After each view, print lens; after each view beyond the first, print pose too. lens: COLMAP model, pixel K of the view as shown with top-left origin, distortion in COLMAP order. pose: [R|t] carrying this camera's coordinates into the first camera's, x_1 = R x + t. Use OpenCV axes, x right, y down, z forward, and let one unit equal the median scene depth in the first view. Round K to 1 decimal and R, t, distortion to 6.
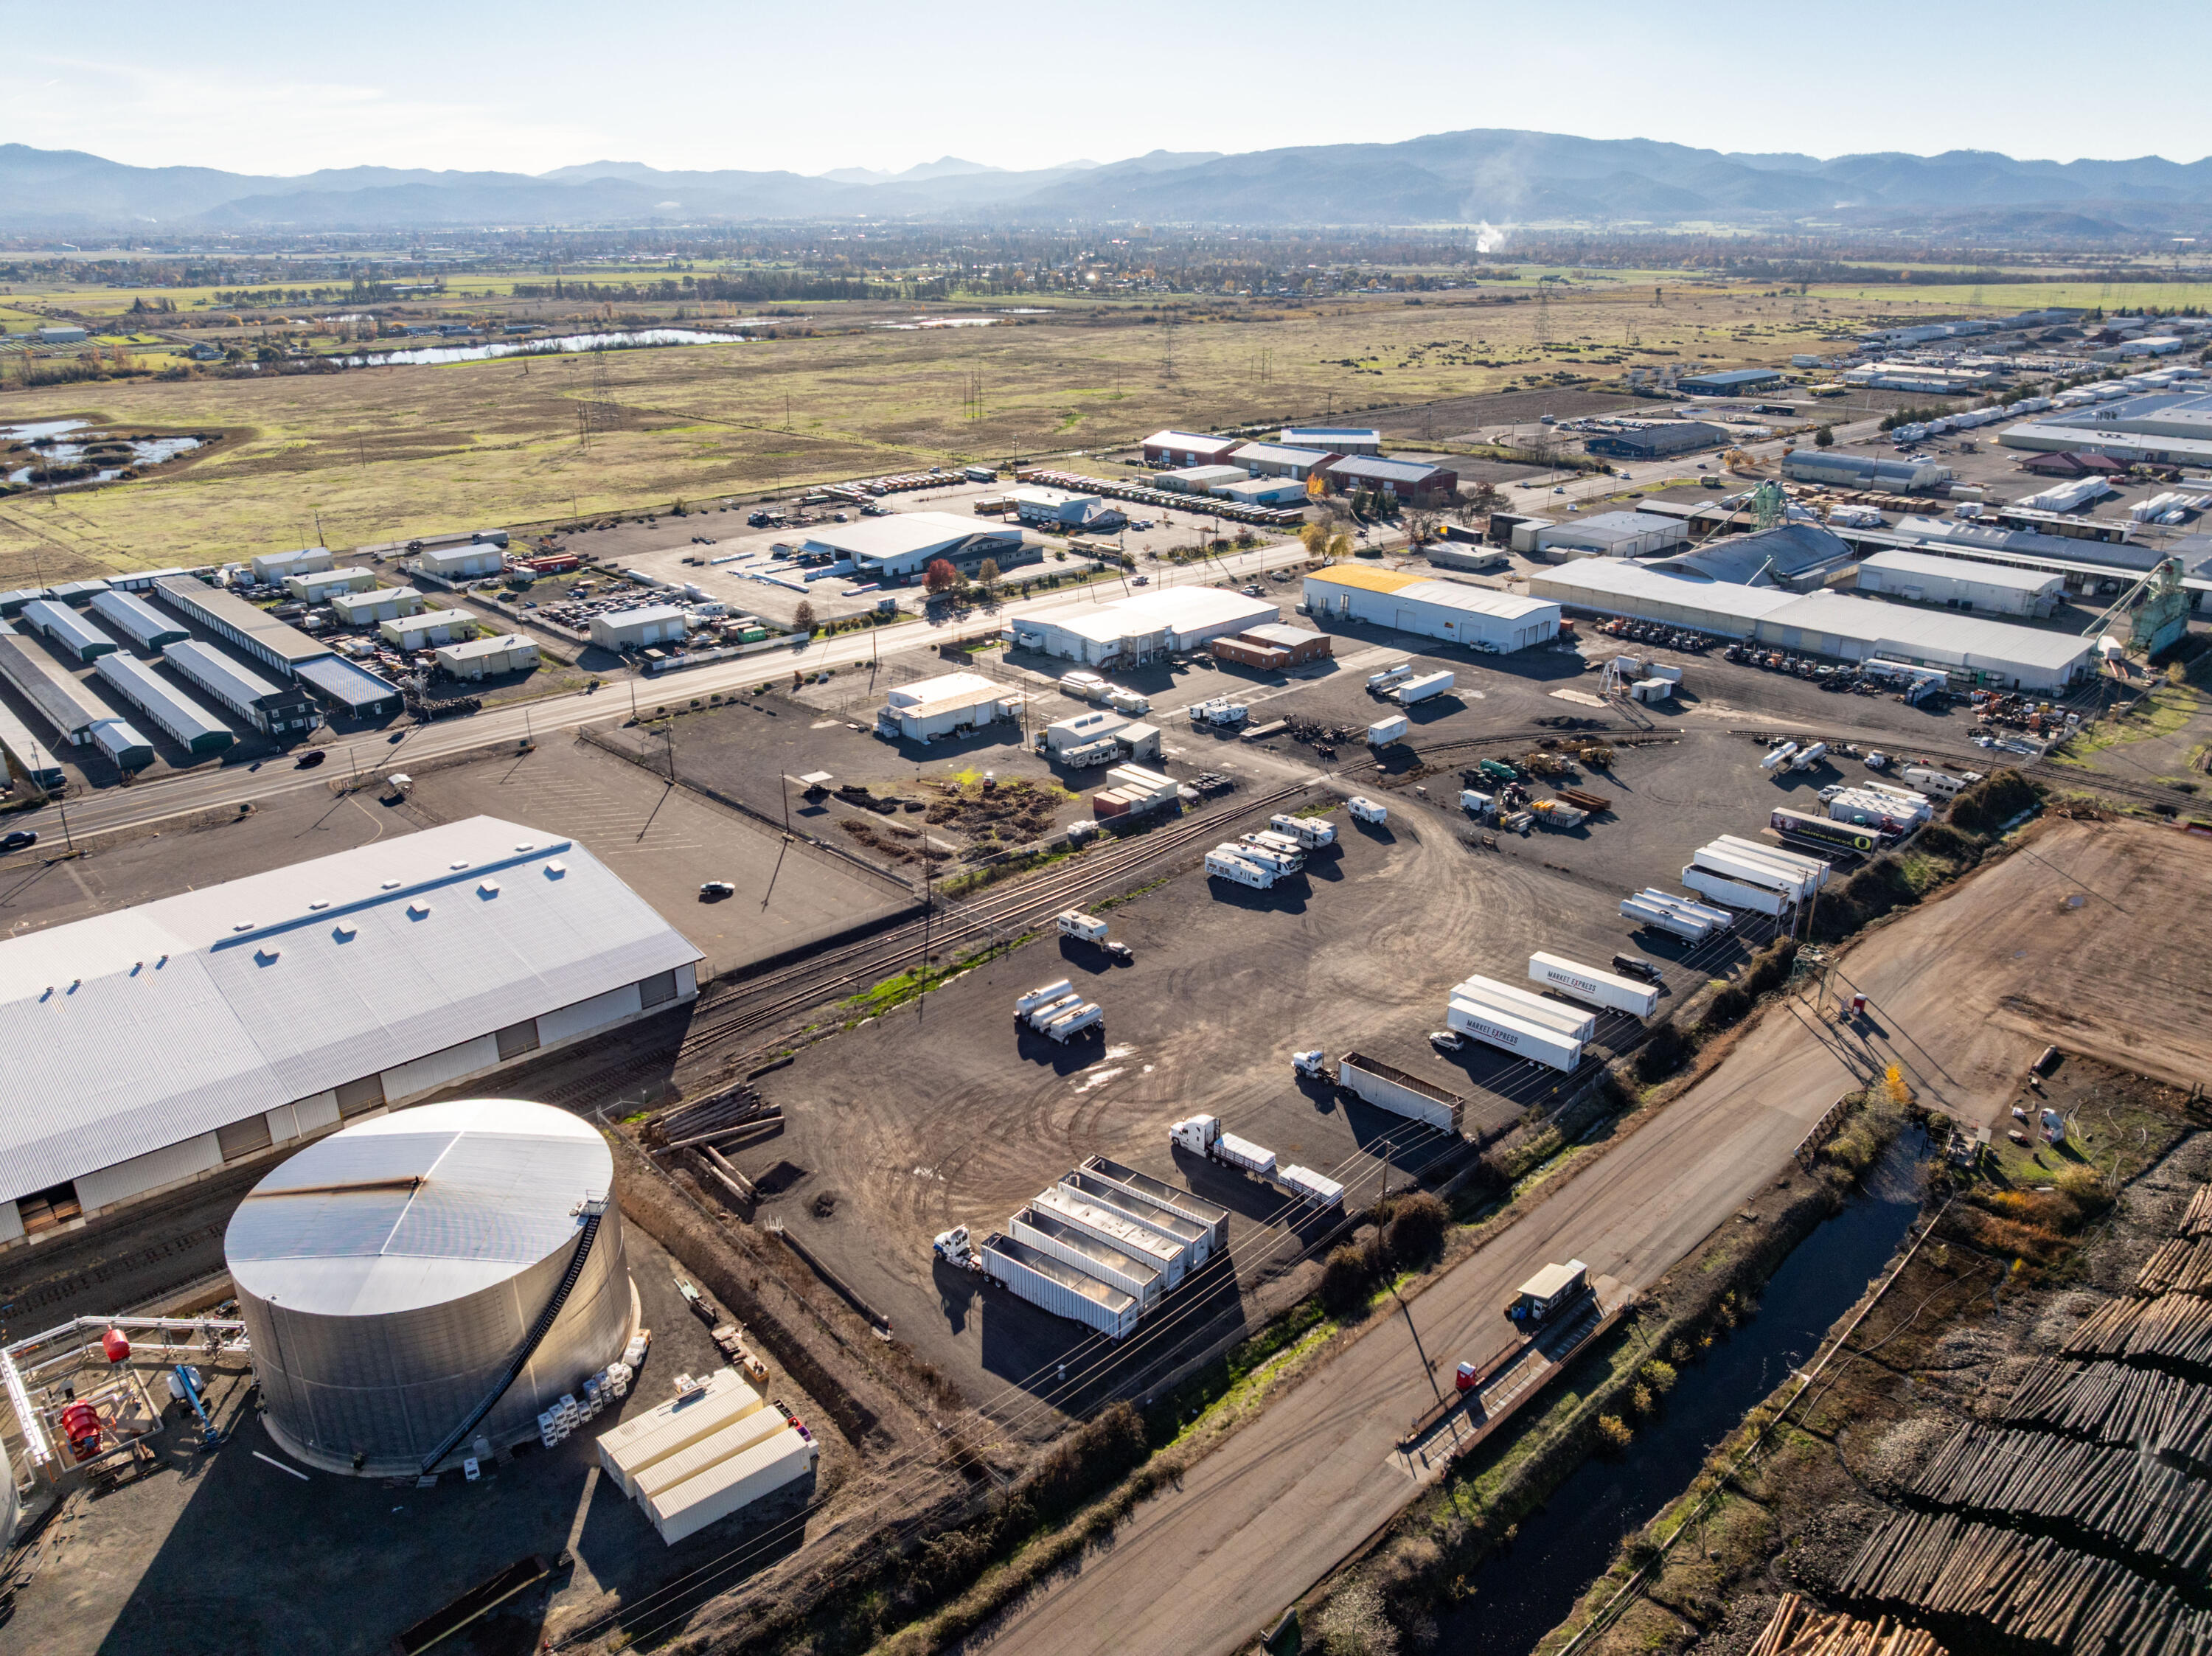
lens RADIAL K [[1555.4, 0, 1106.0], [0, 1555.4, 828.0], [0, 0, 1]] dist [-0.035112, -0.002683]
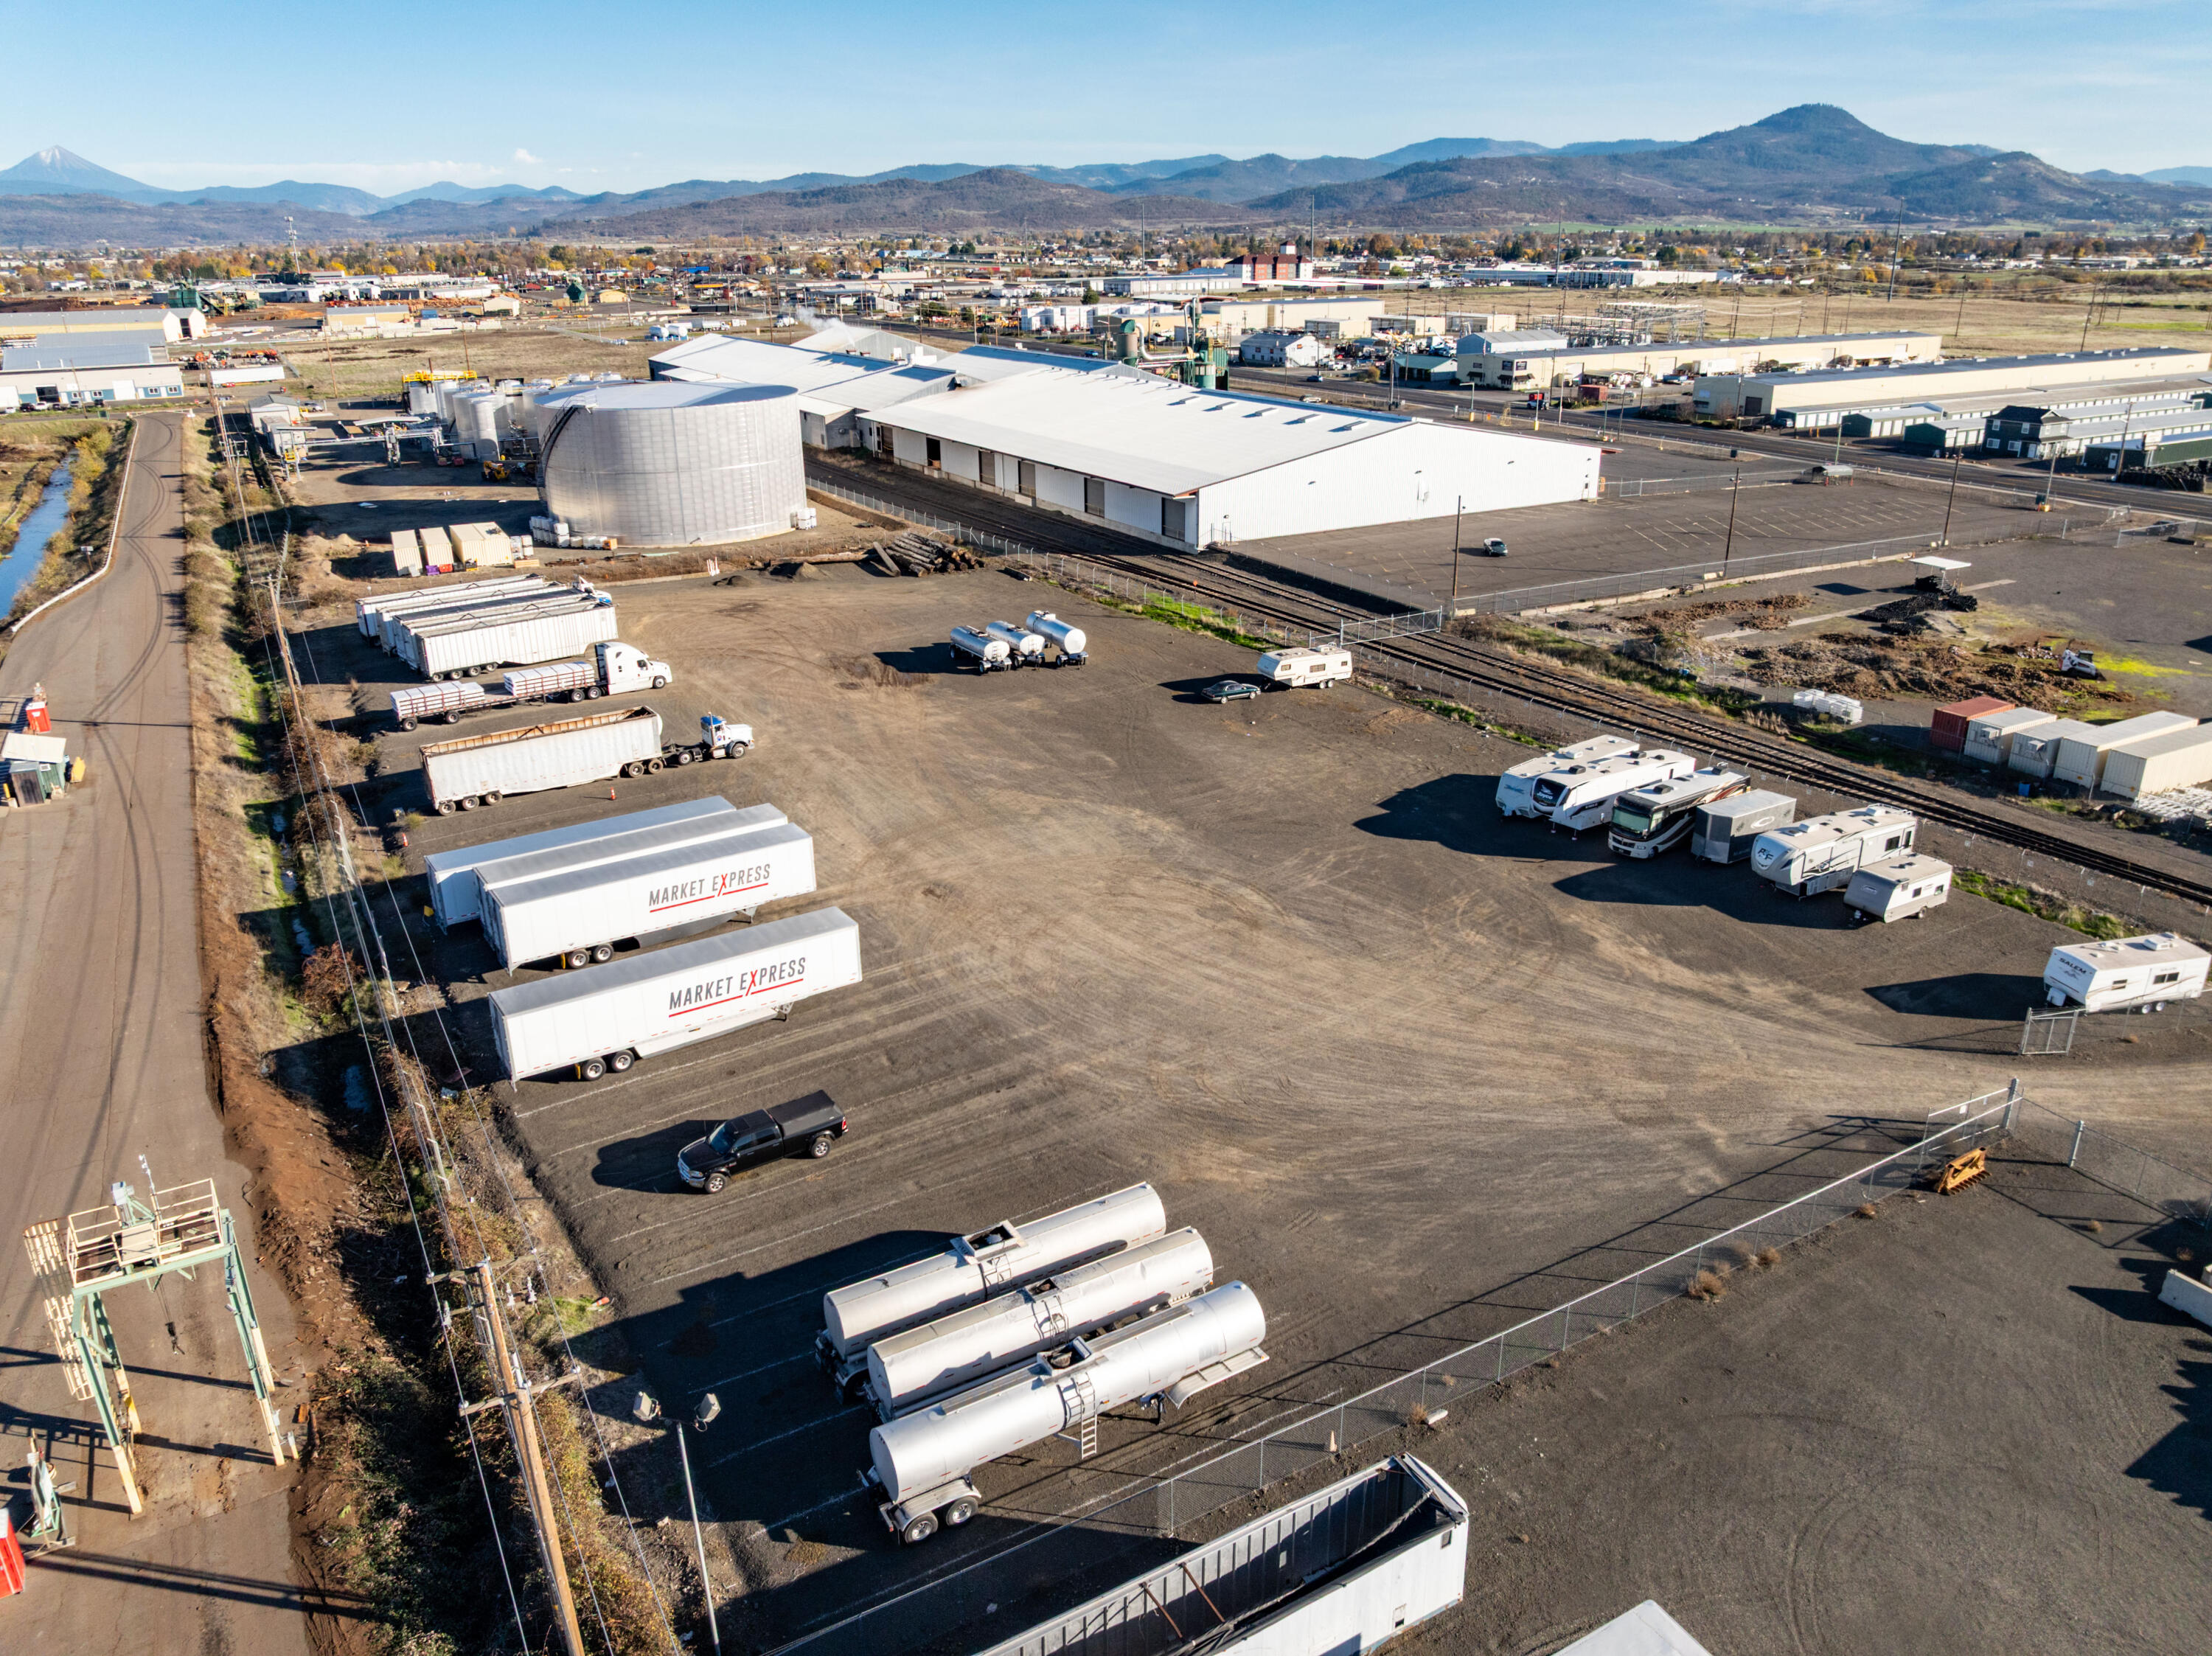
lens RADIAL K [[1563.3, 0, 1105.6], [0, 1563.3, 812.6], [0, 0, 1]] dist [-0.039774, 0.004699]
pose [[-0.239896, 0.347304, -0.906548, 0.472564], [-0.348721, 0.840663, 0.414343, -0.090585], [0.906004, 0.415531, -0.080560, 0.866669]]
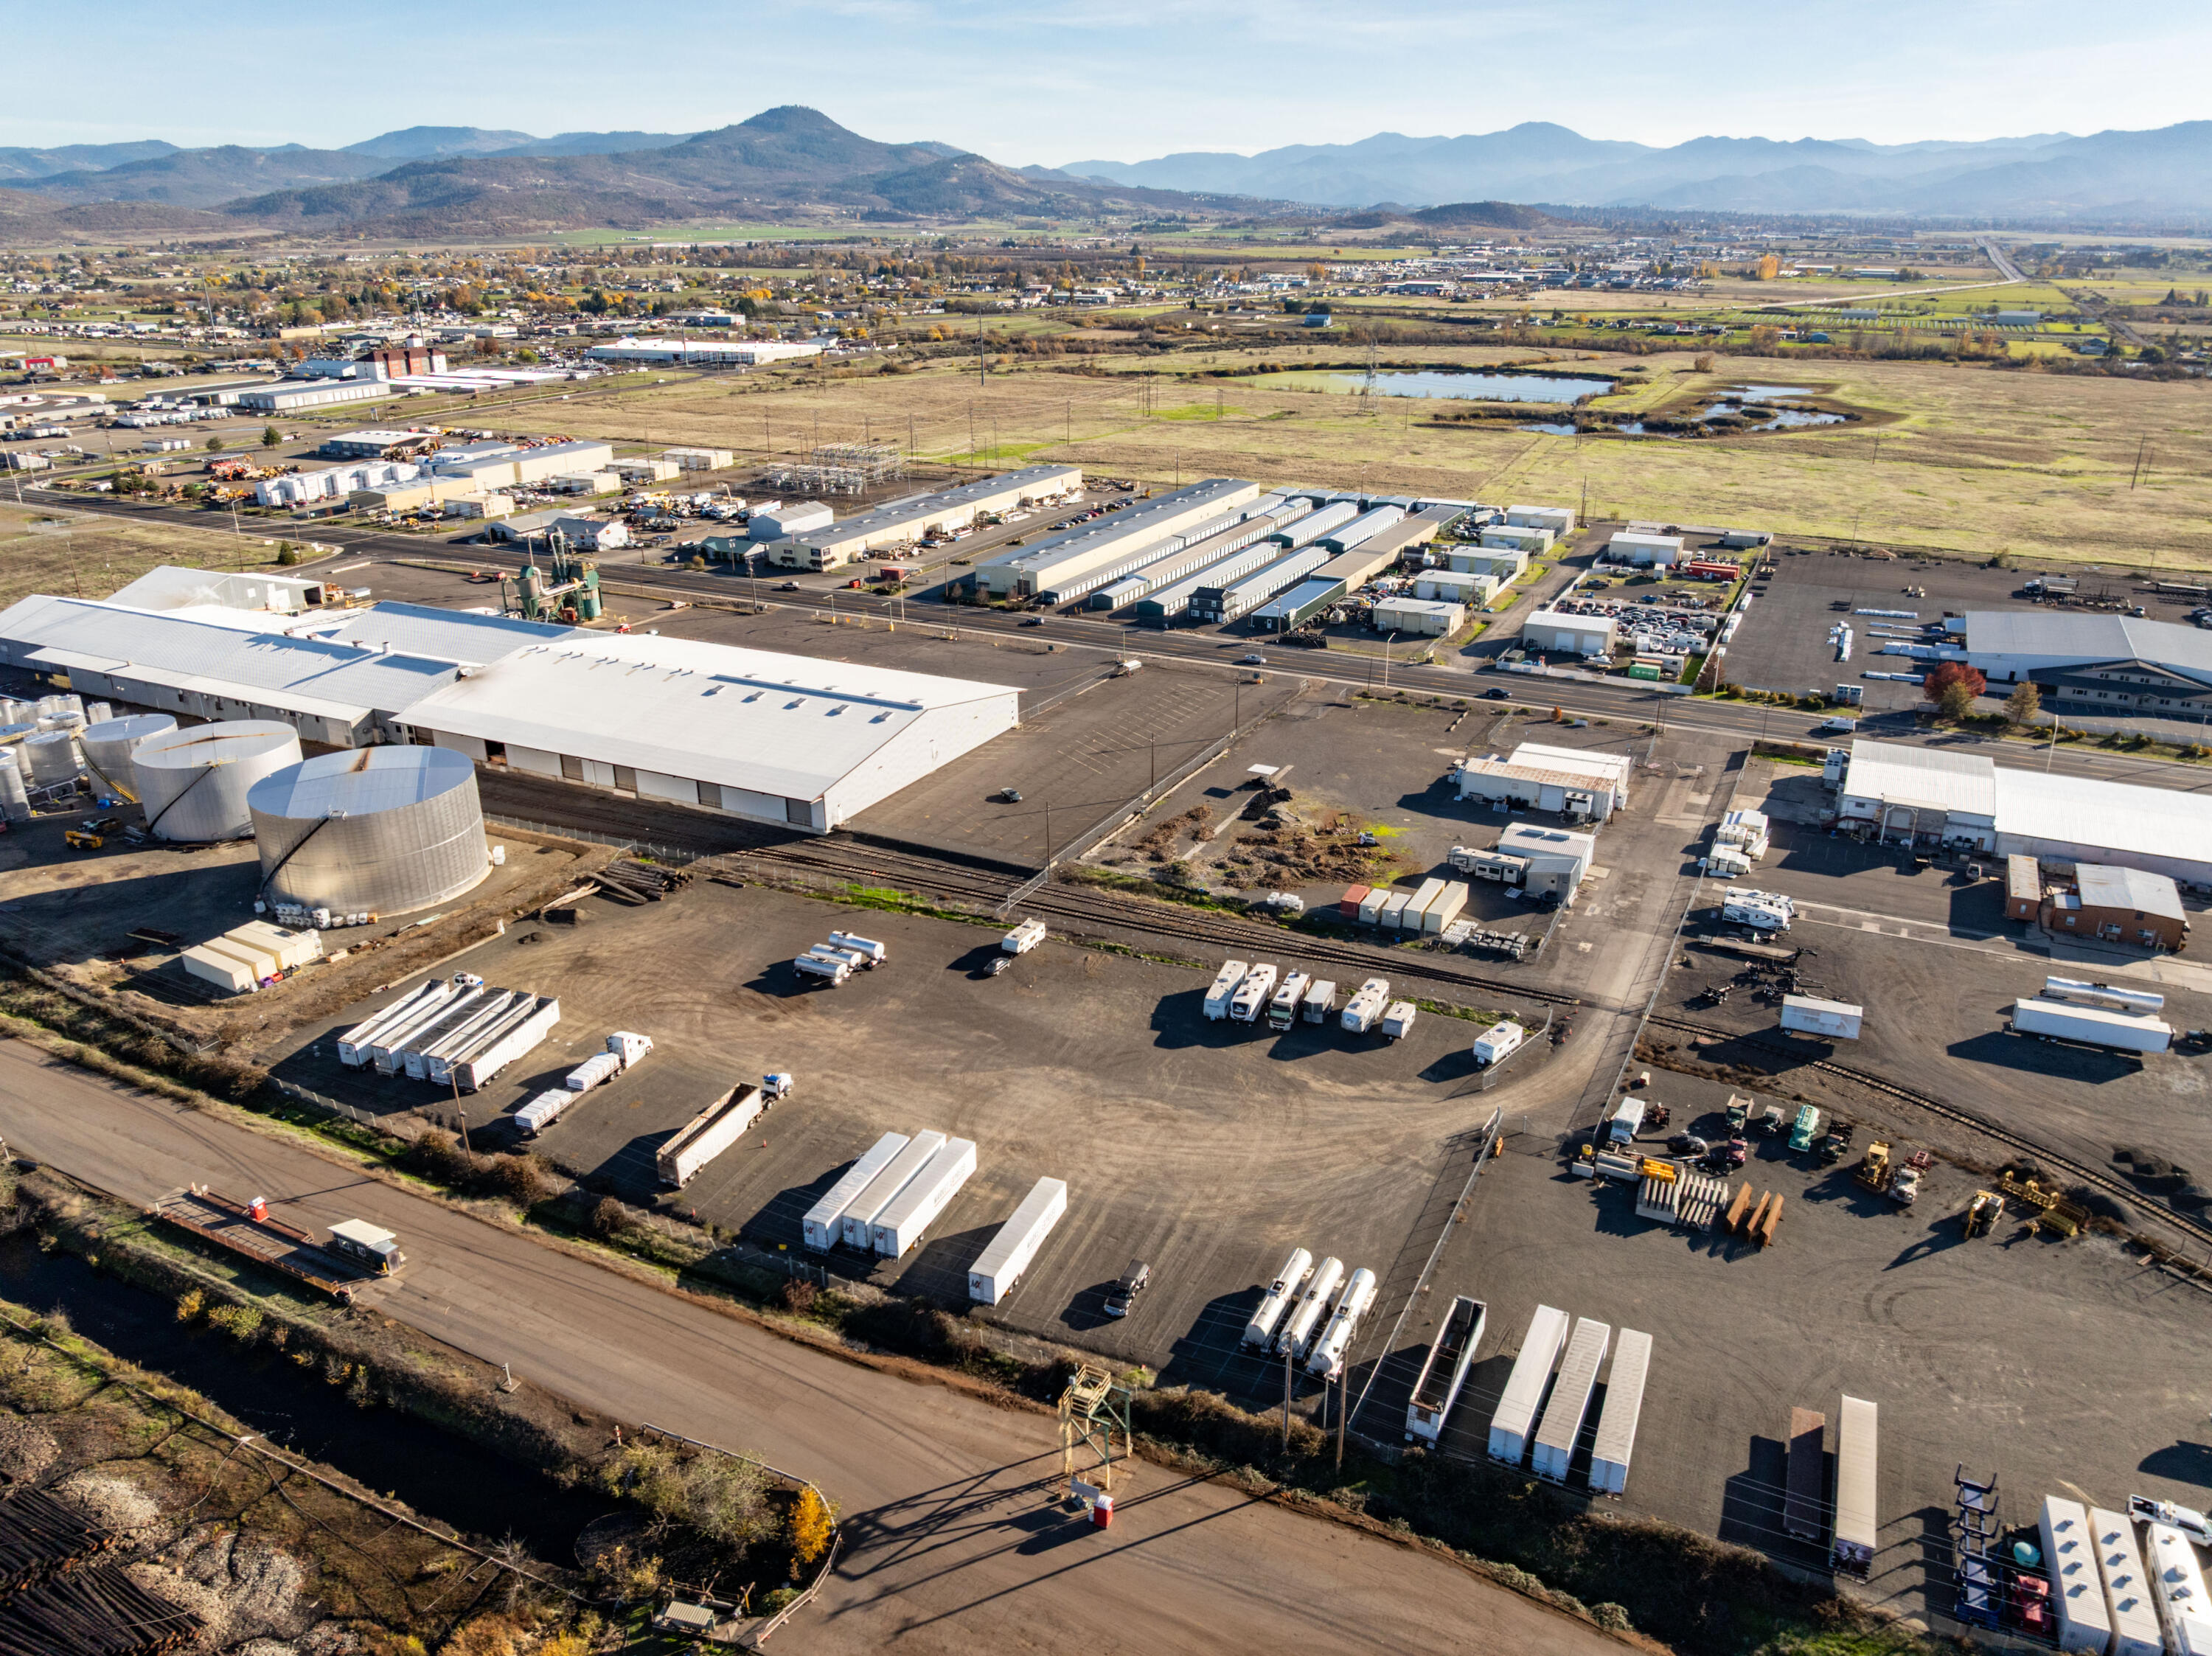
lens RADIAL K [[1563.3, 0, 1105.6], [0, 1563.3, 812.6], [0, 0, 1]] dist [-0.039774, 0.004699]
pose [[0.336526, 0.344057, -0.876570, 0.722613], [-0.346516, 0.910794, 0.224458, -0.213200], [0.875601, 0.228210, 0.425727, 0.526799]]
